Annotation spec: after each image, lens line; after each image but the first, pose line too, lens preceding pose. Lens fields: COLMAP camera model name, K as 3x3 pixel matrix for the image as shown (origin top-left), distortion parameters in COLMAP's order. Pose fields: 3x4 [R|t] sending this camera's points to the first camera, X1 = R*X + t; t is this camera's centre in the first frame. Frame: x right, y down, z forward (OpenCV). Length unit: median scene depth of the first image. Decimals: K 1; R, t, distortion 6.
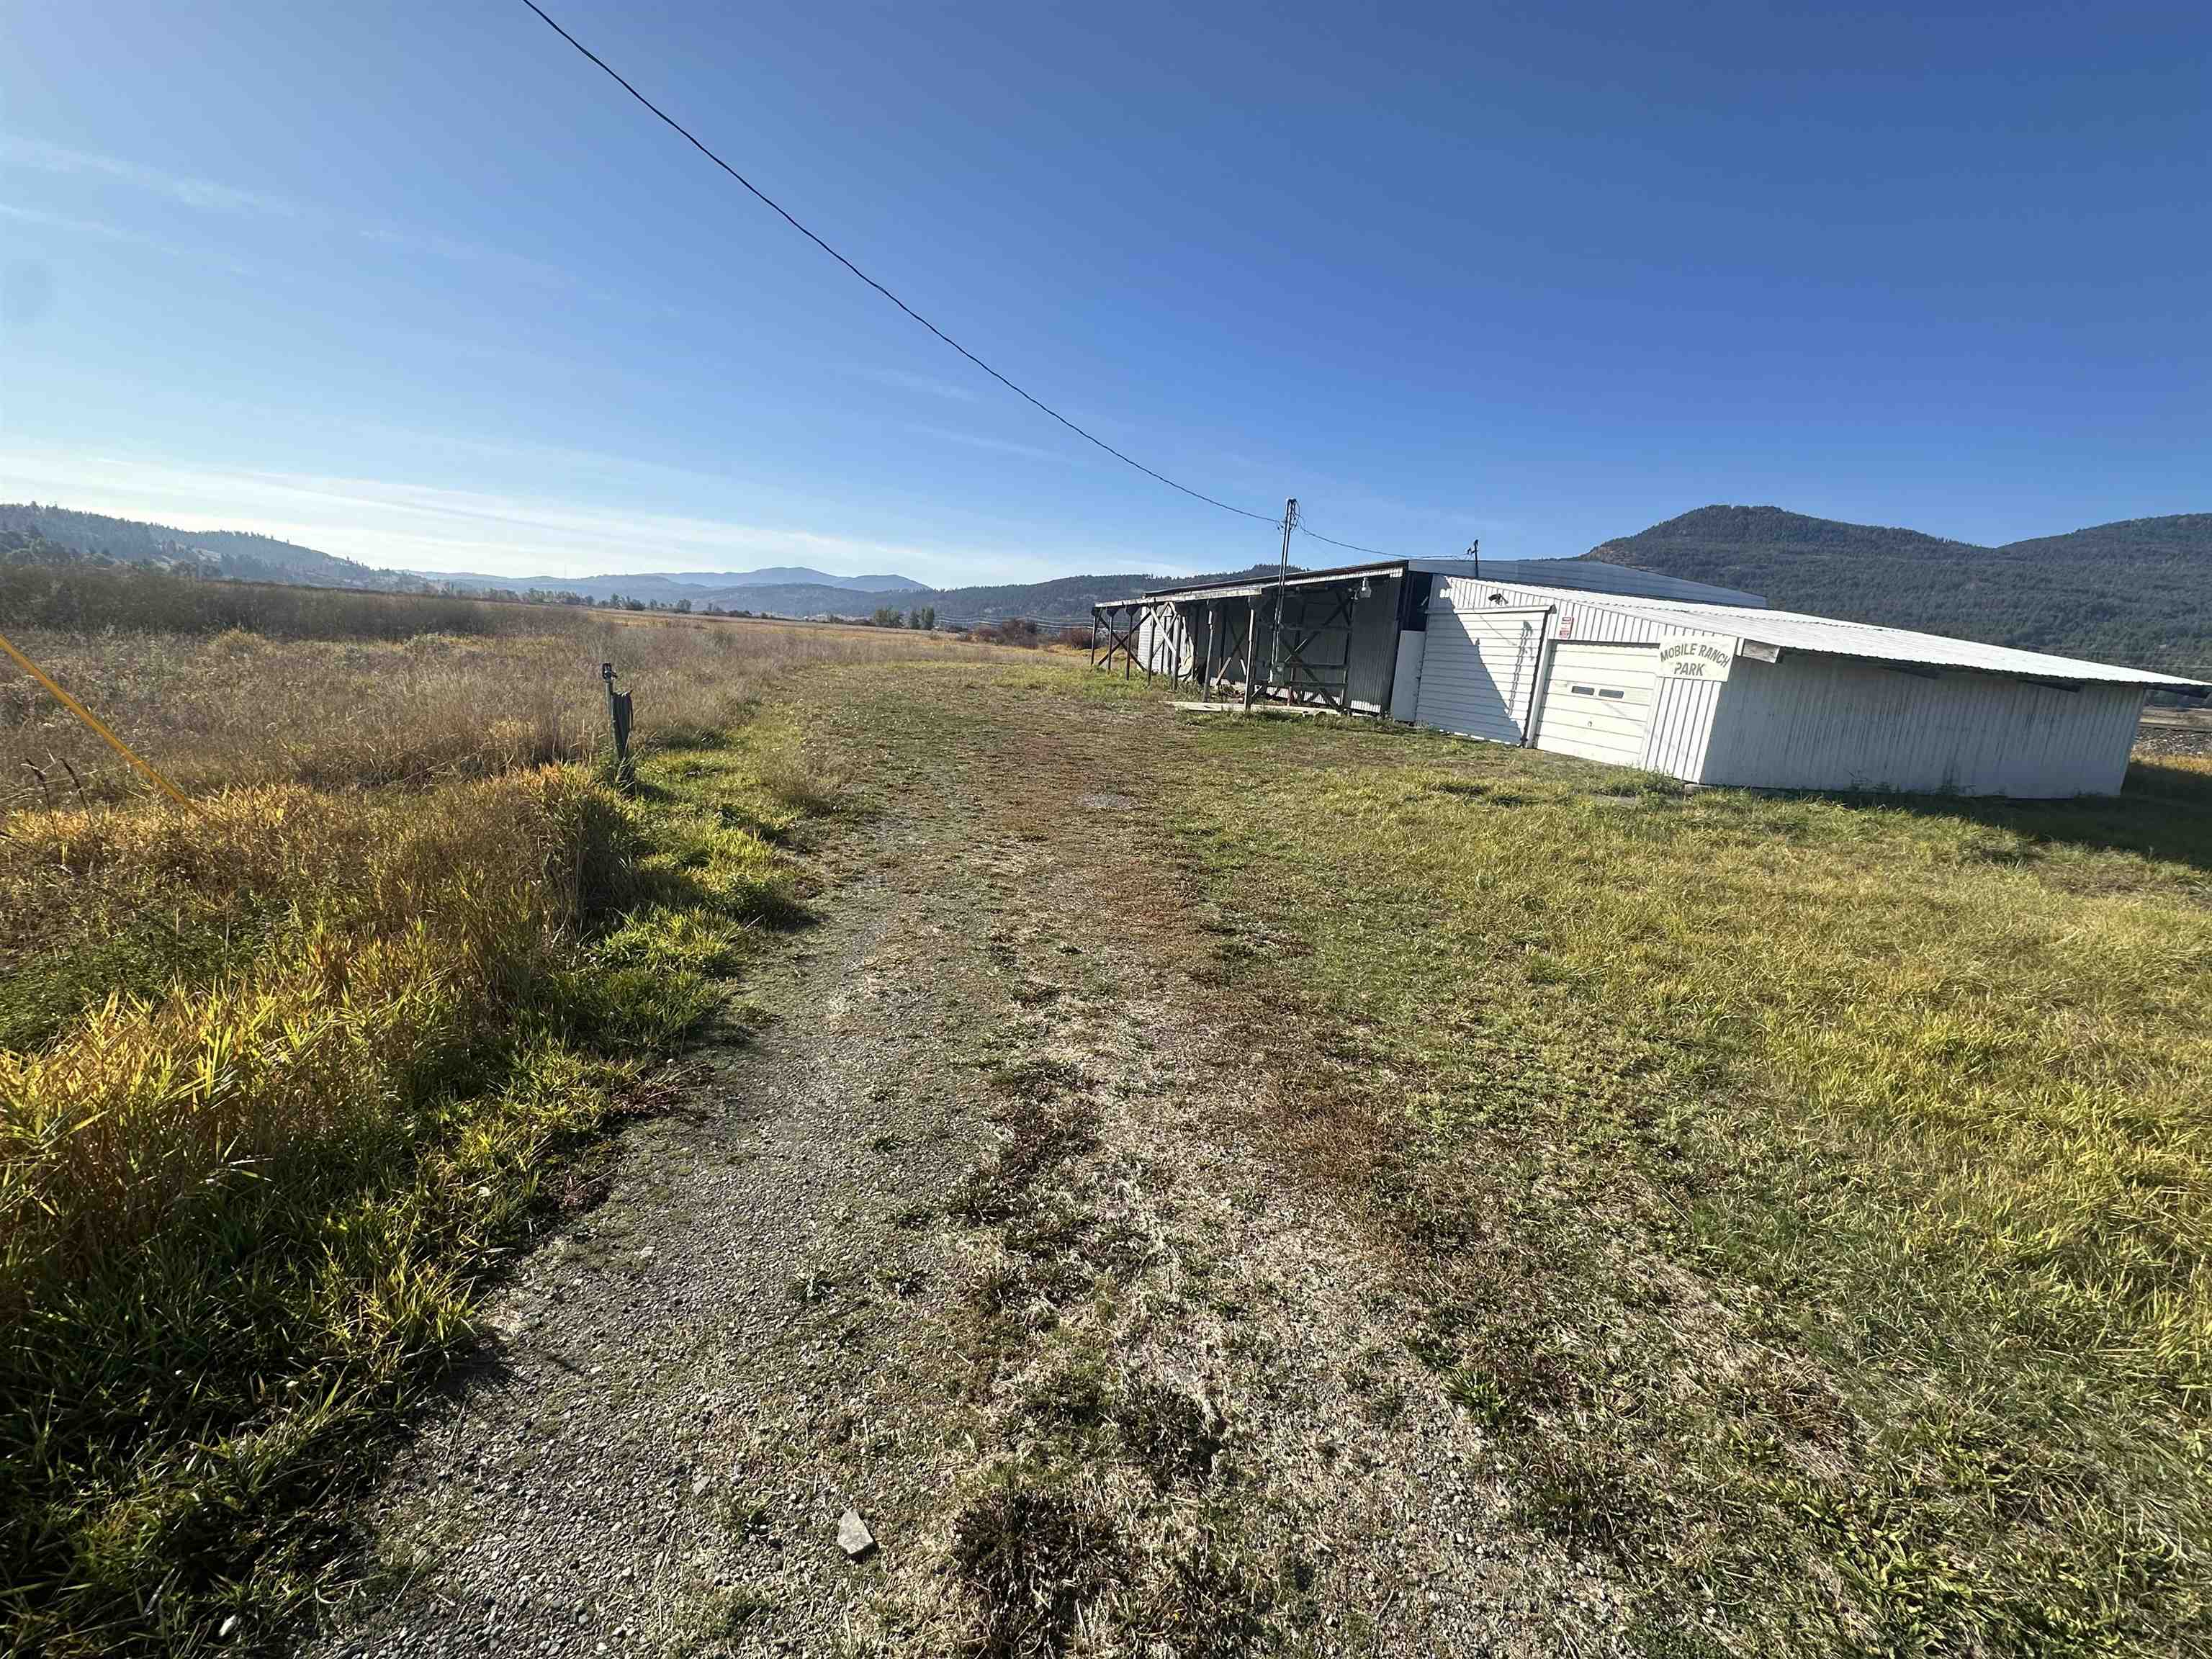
lens RADIAL K [[880.3, 0, 1106.0], [0, 880.3, 832.4], [0, 0, 1]] dist [-0.001000, -0.000097]
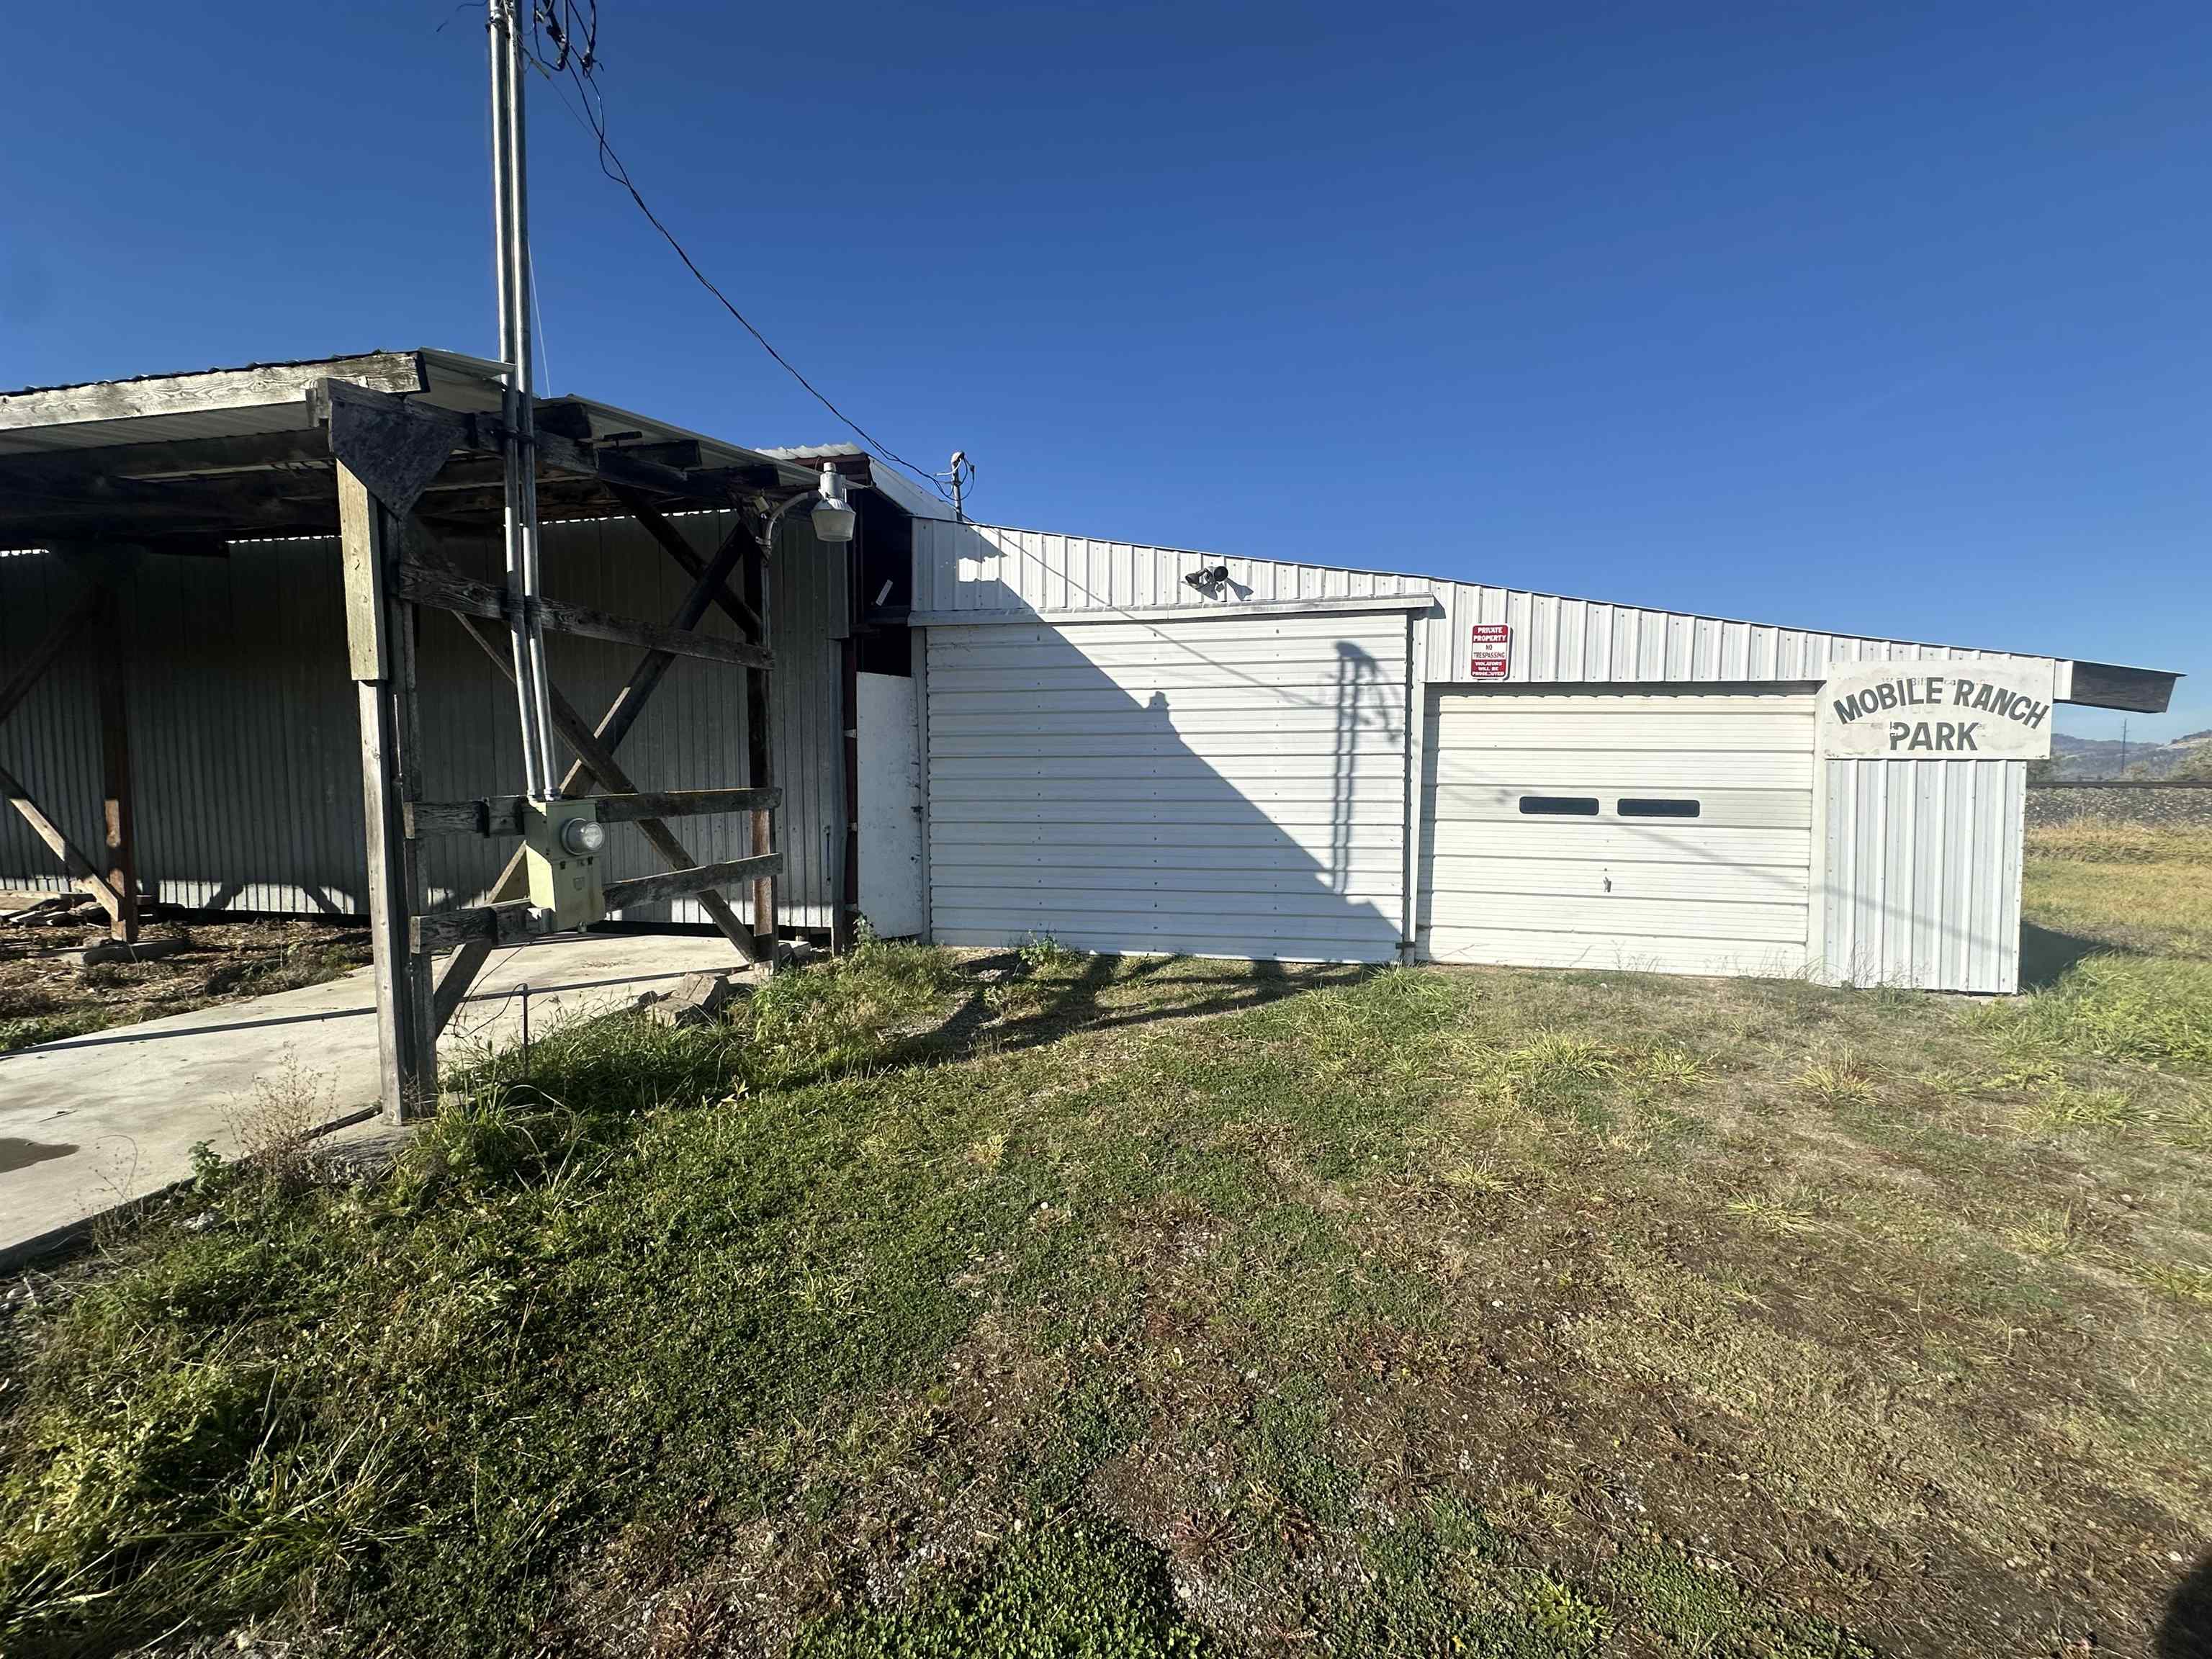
lens RADIAL K [[880.3, 0, 1108.4], [0, 880.3, 837.3], [0, 0, 1]] dist [-0.001000, -0.000097]
pose [[0.415341, -0.122652, 0.901359, 0.088243], [0.219298, 0.975145, 0.031641, -0.195403], [-0.882836, 0.184524, 0.431915, 0.961903]]
